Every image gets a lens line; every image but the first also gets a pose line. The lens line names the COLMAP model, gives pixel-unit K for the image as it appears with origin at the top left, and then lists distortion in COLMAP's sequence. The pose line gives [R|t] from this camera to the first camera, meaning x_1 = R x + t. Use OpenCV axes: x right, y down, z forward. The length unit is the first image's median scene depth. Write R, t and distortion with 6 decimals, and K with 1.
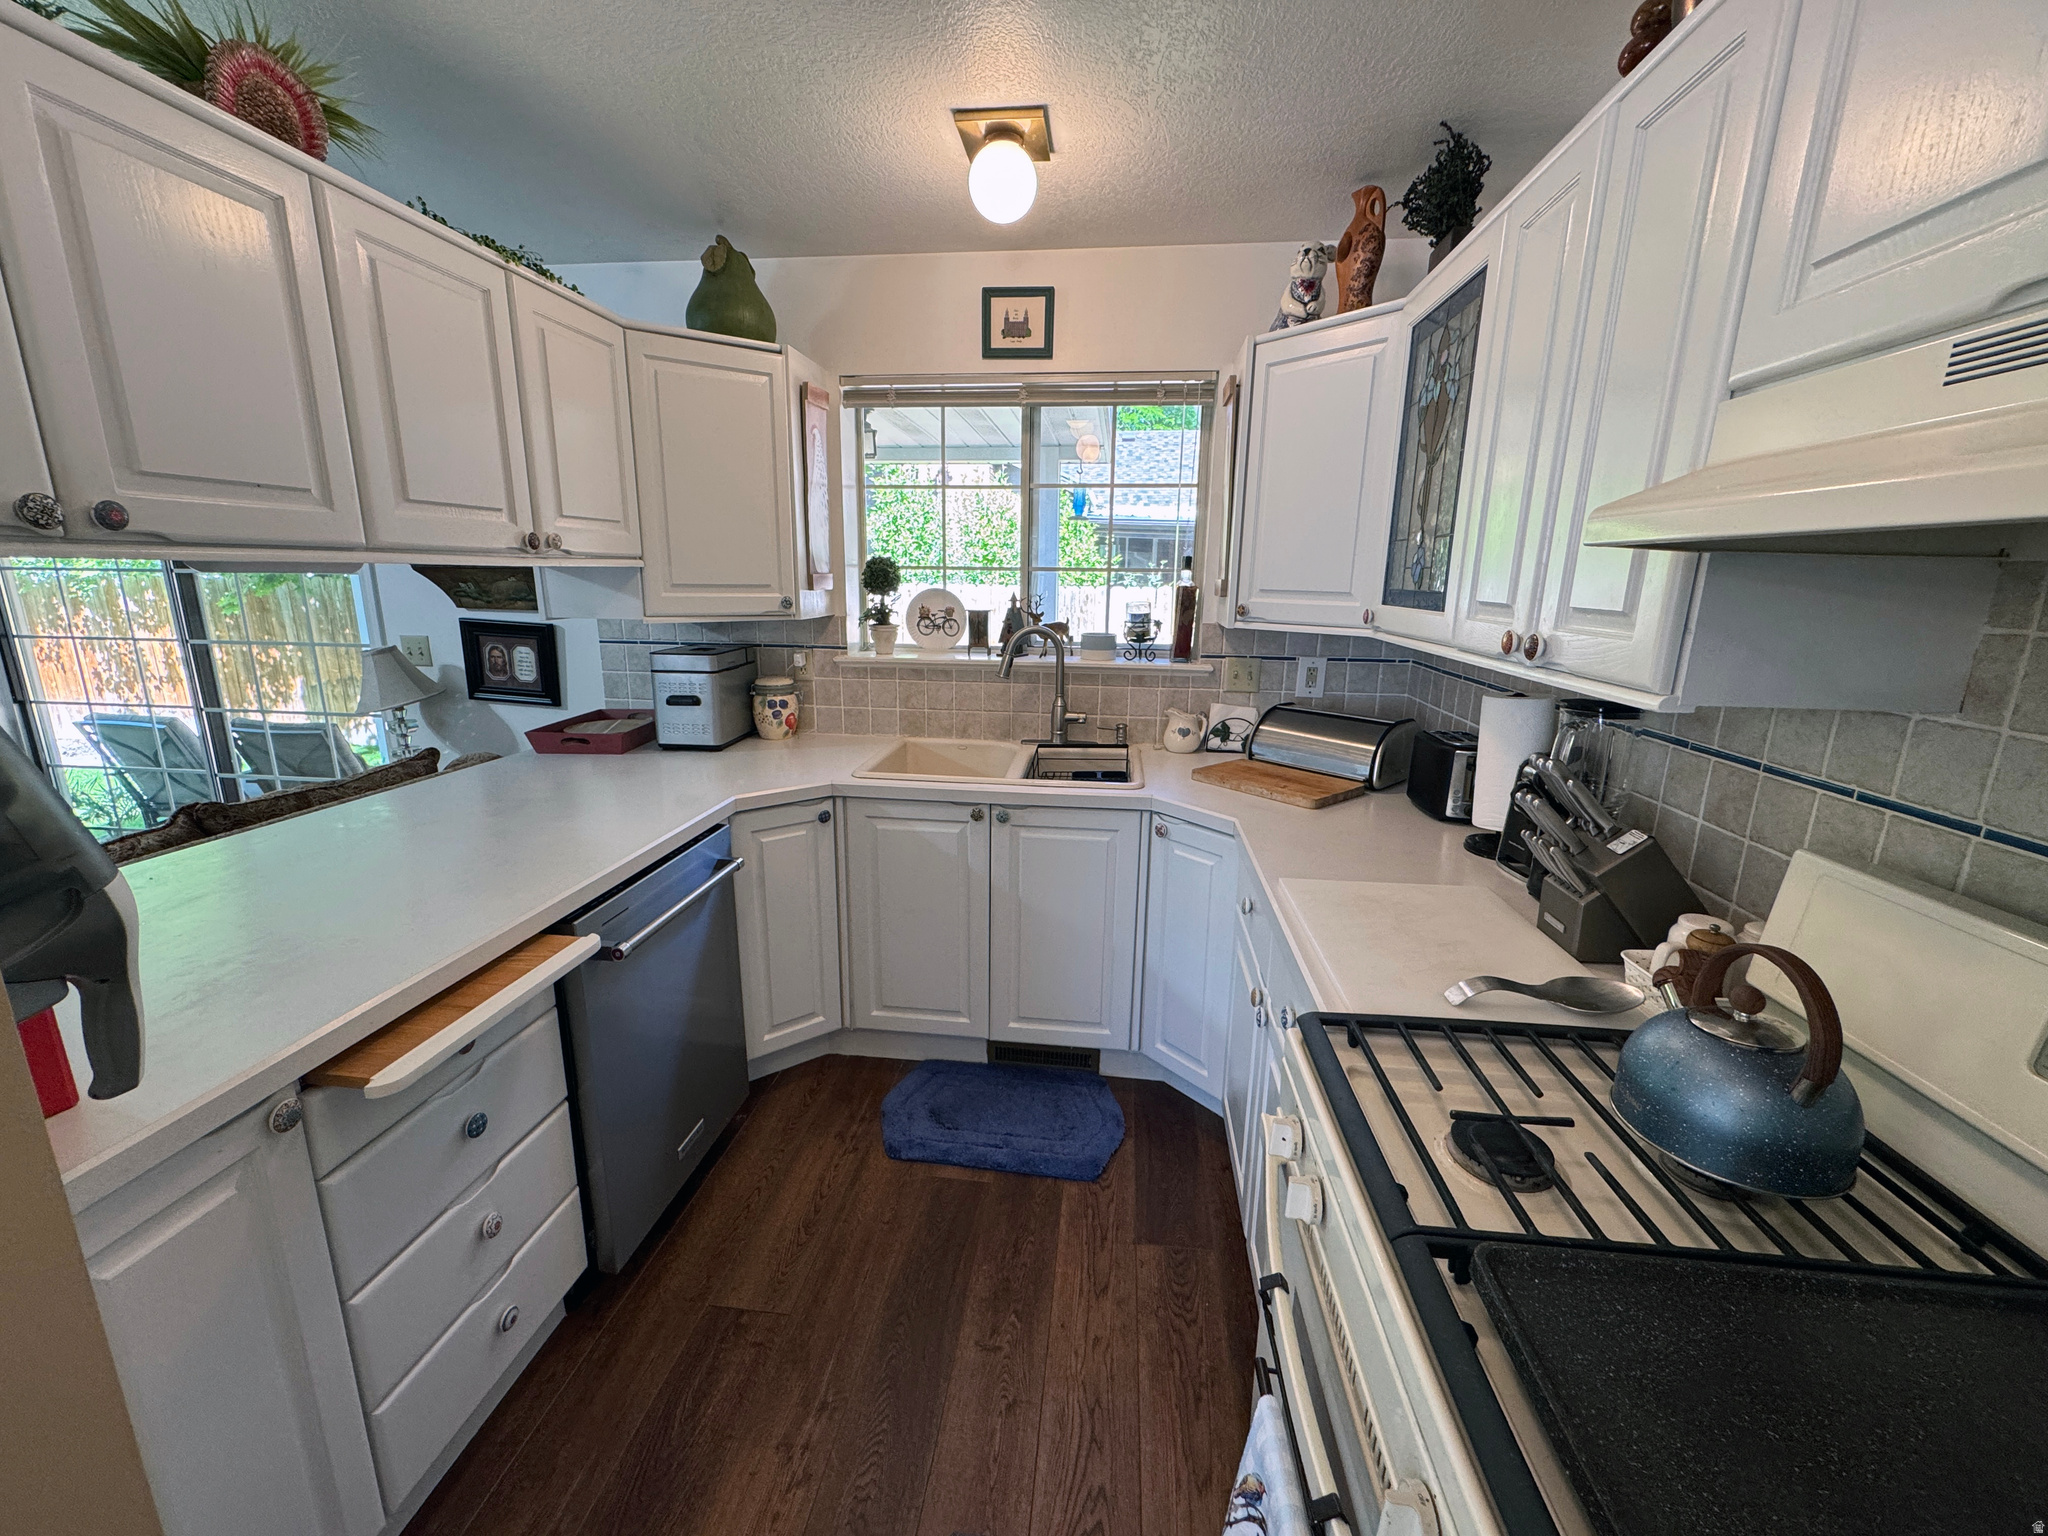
lens RADIAL K [[814.9, 0, 1024.5], [0, 814.9, 763.4], [0, 0, 1]] dist [-0.001273, -0.000914]
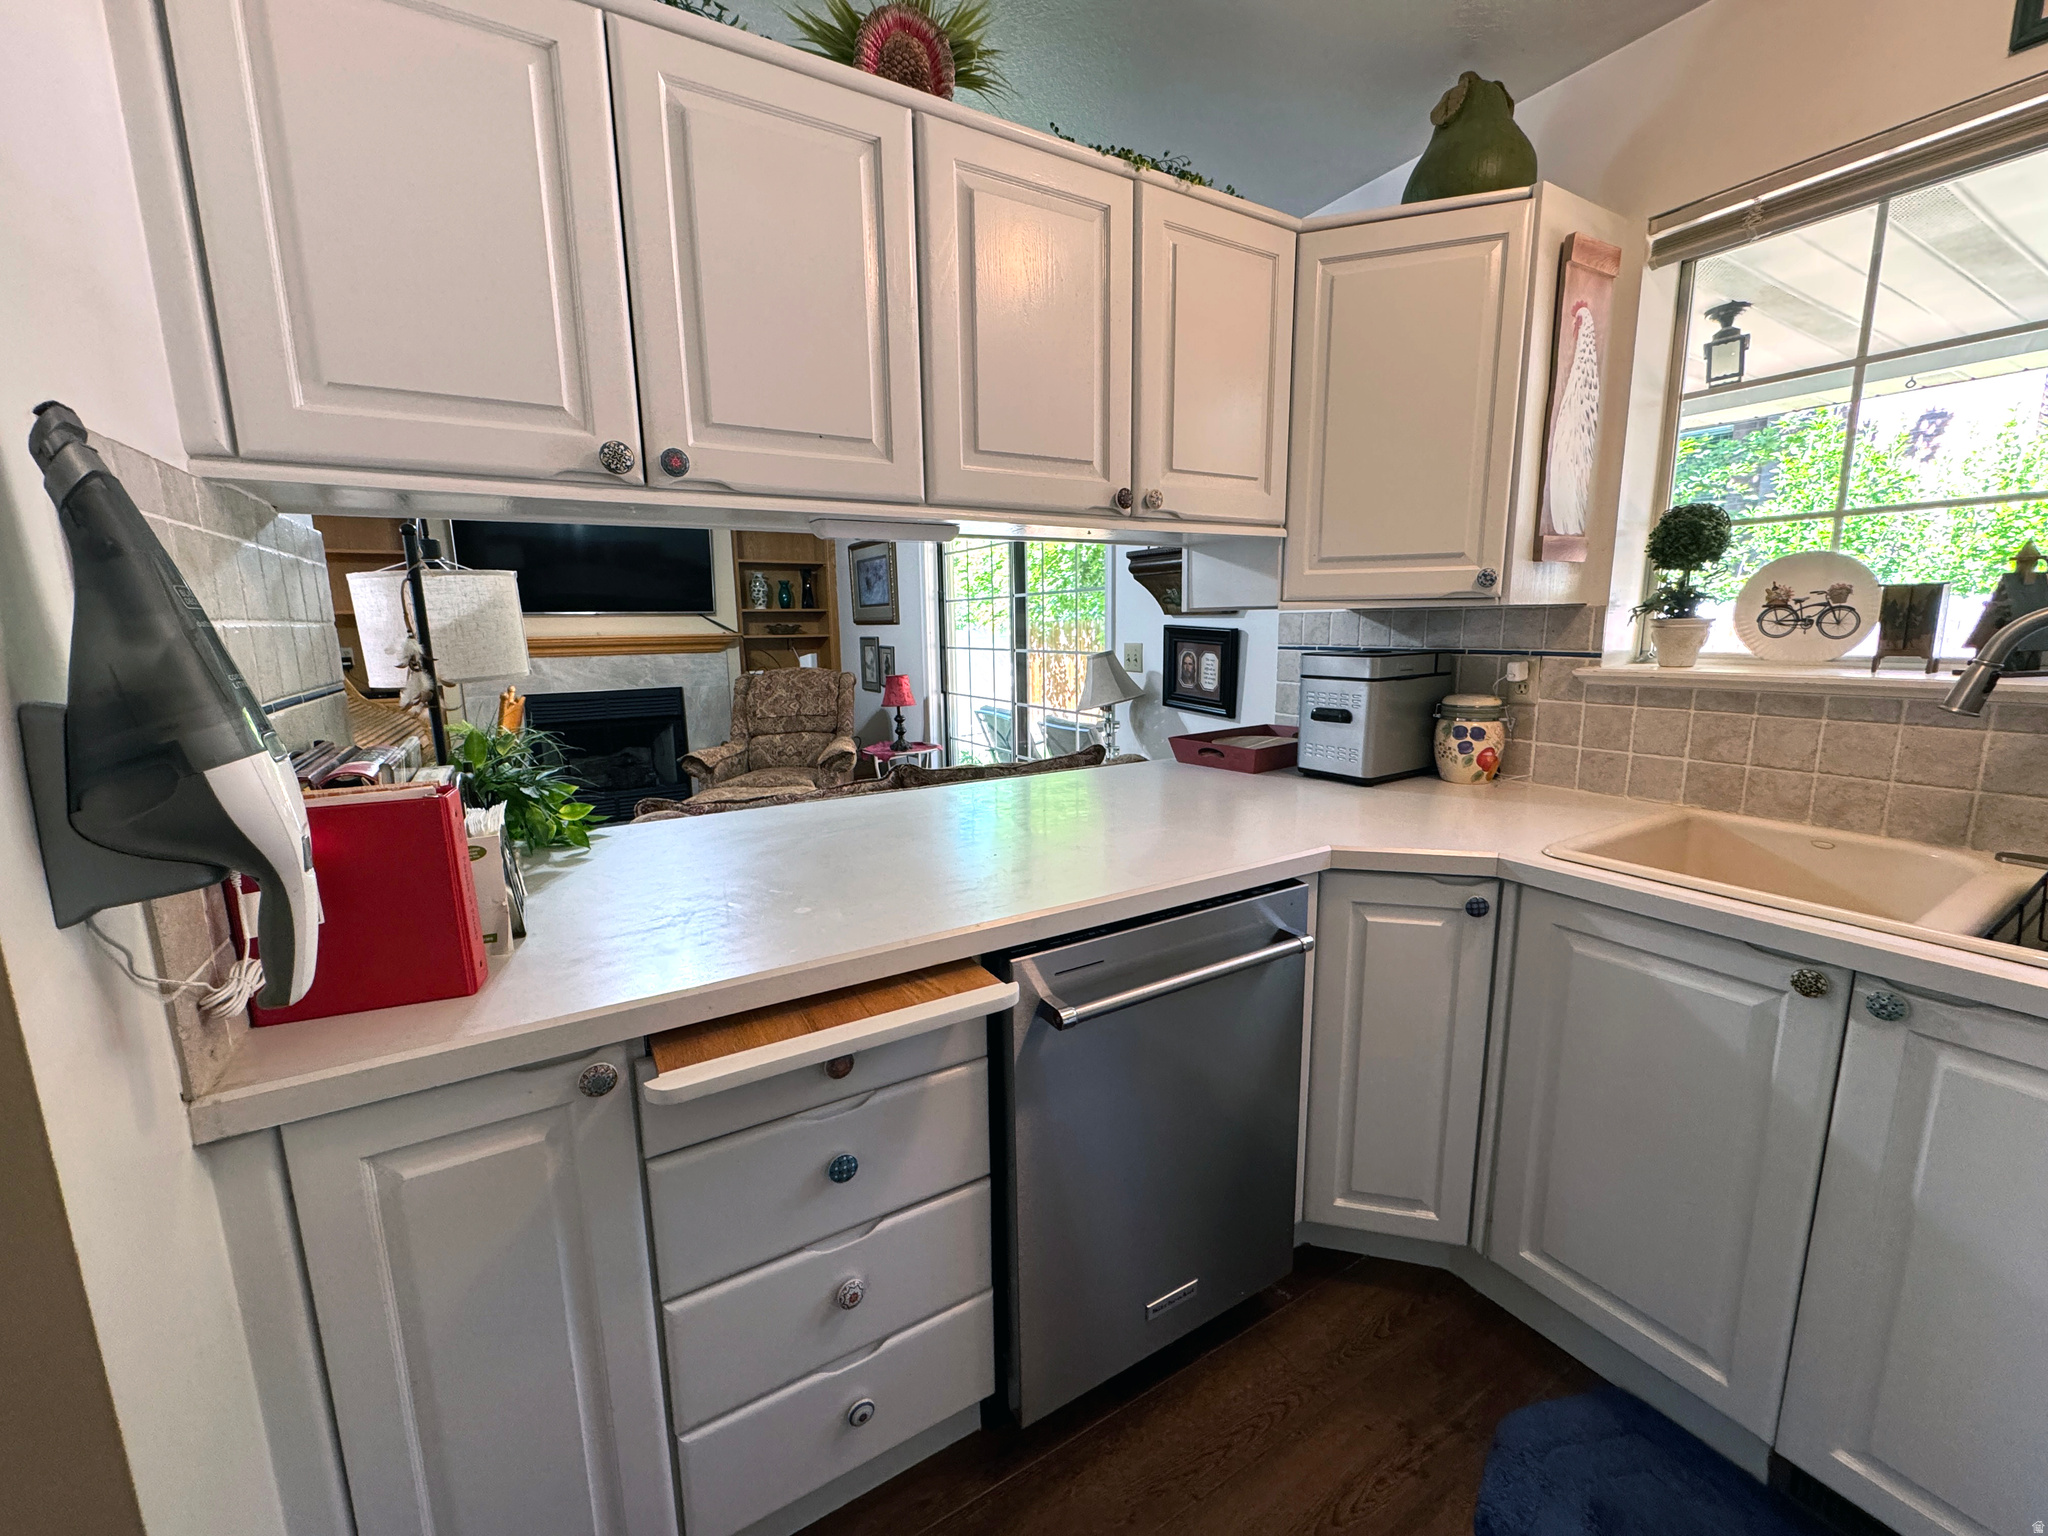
lens RADIAL K [[814.9, 0, 1025.7], [0, 814.9, 763.5], [0, 0, 1]] dist [-0.001273, -0.000914]
pose [[0.606398, 0.111405, -0.787318, 0.020458], [-0.155303, 0.987662, 0.020138, -0.002110], [0.779847, 0.110061, 0.616218, 0.302220]]
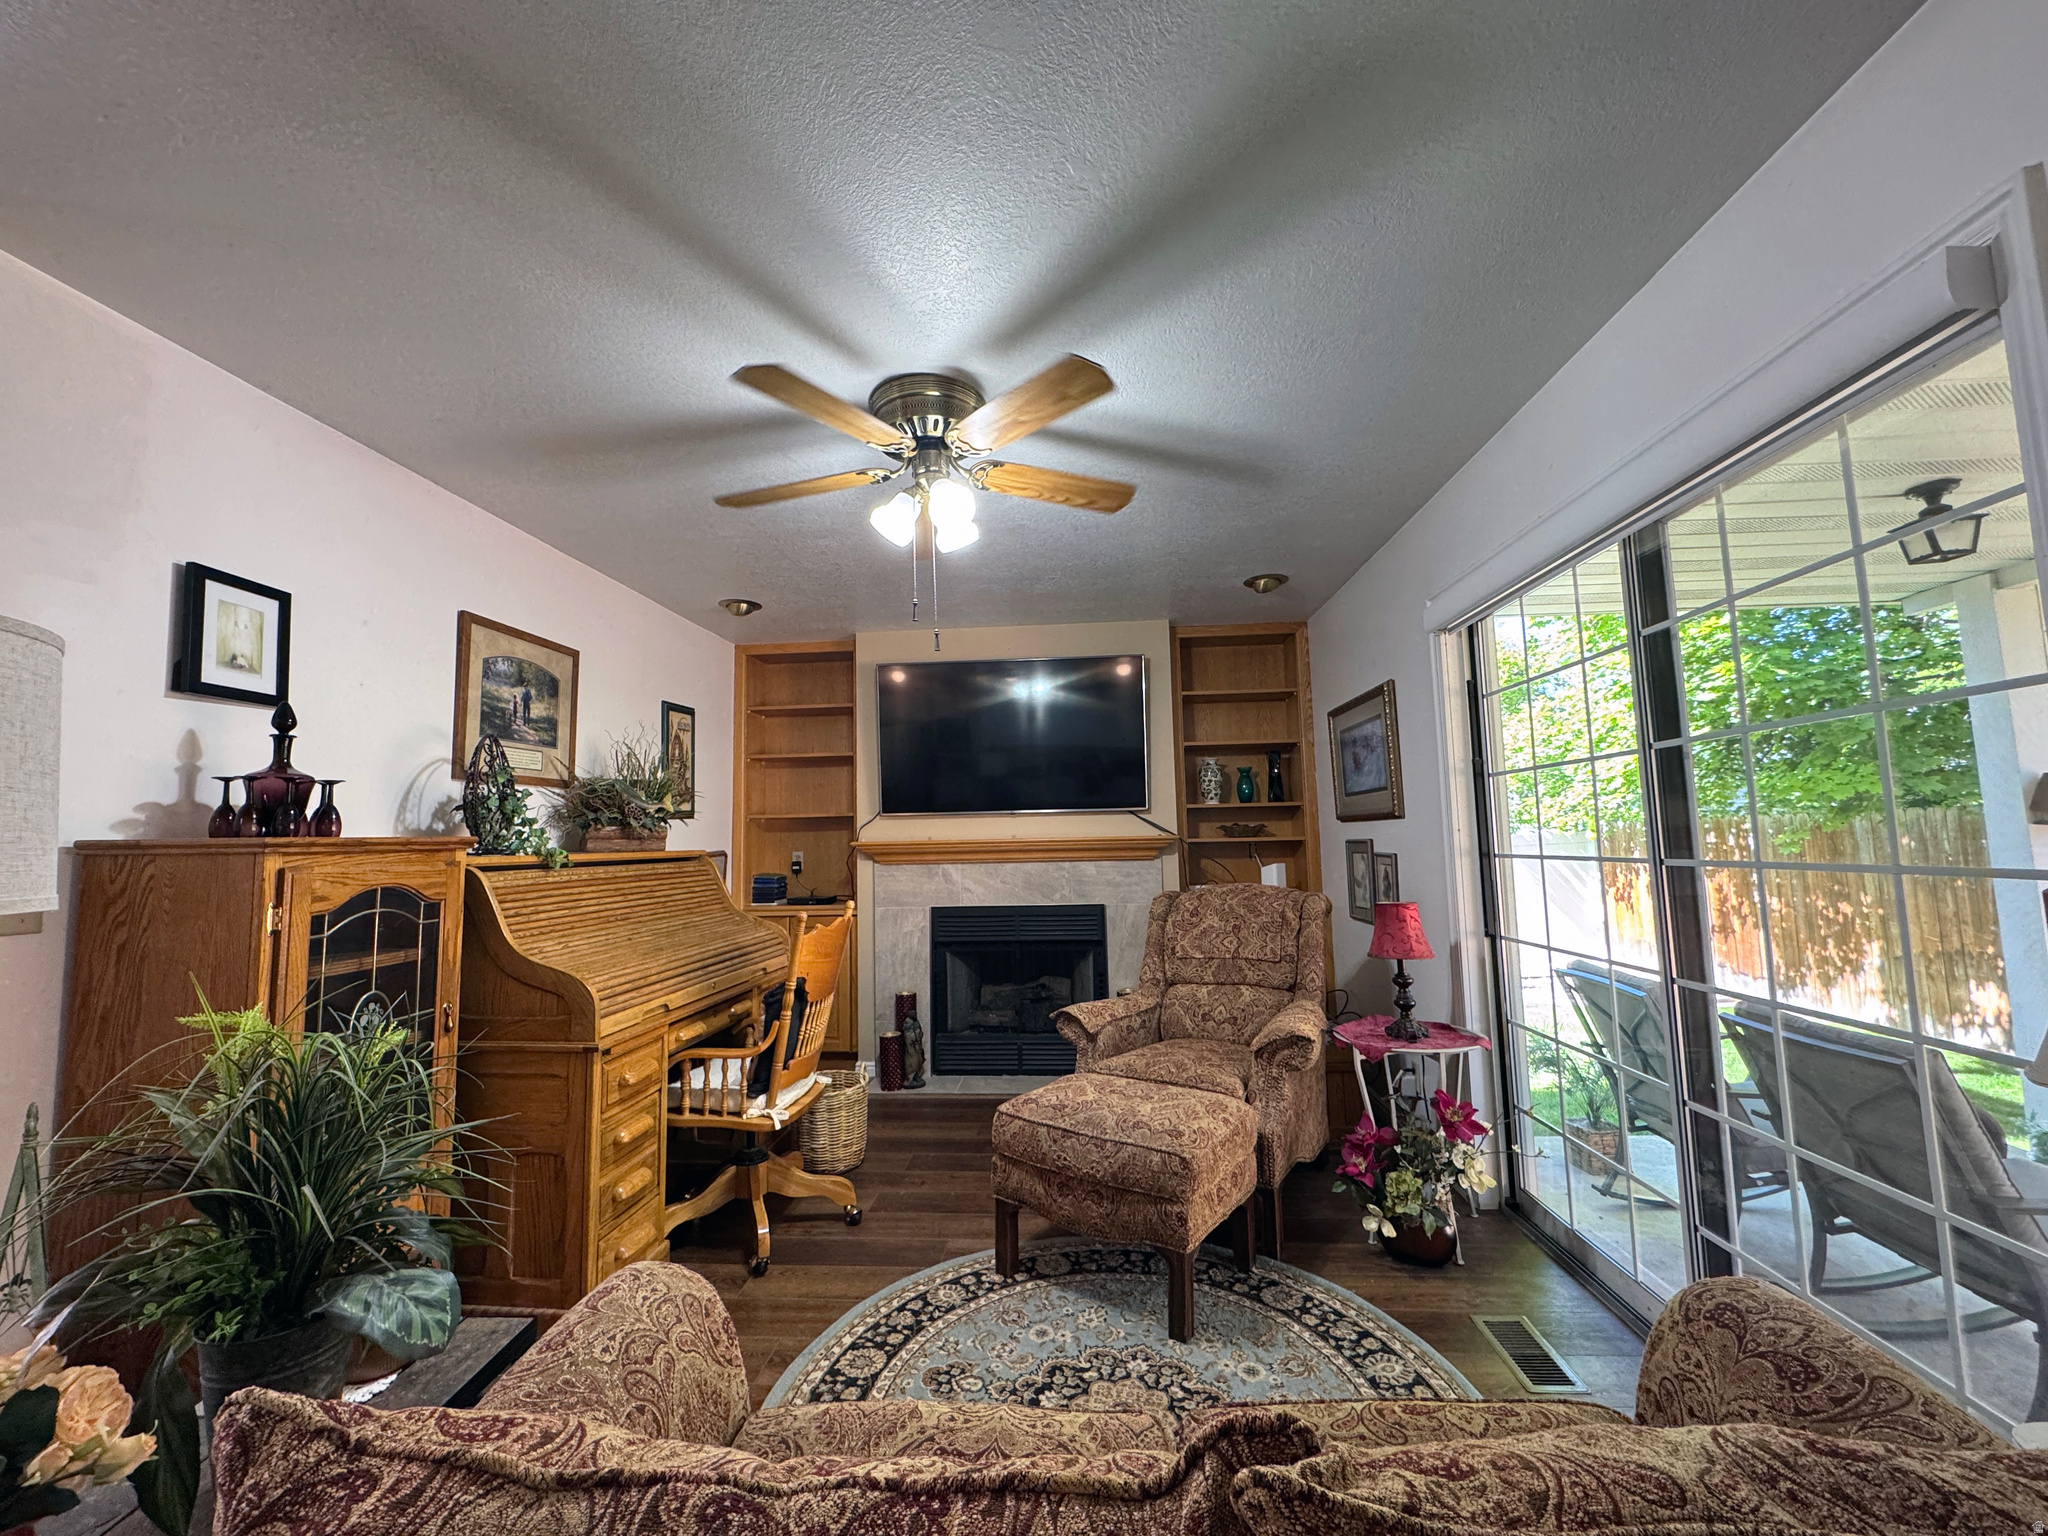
lens RADIAL K [[814.9, 0, 1028.3], [0, 814.9, 766.7], [0, 0, 1]] dist [-0.001273, -0.000914]
pose [[0.040821, -0.106723, -0.993451, -0.575840], [-0.202121, 0.972841, -0.112814, -0.073310], [0.978510, 0.205402, 0.018141, 0.664499]]
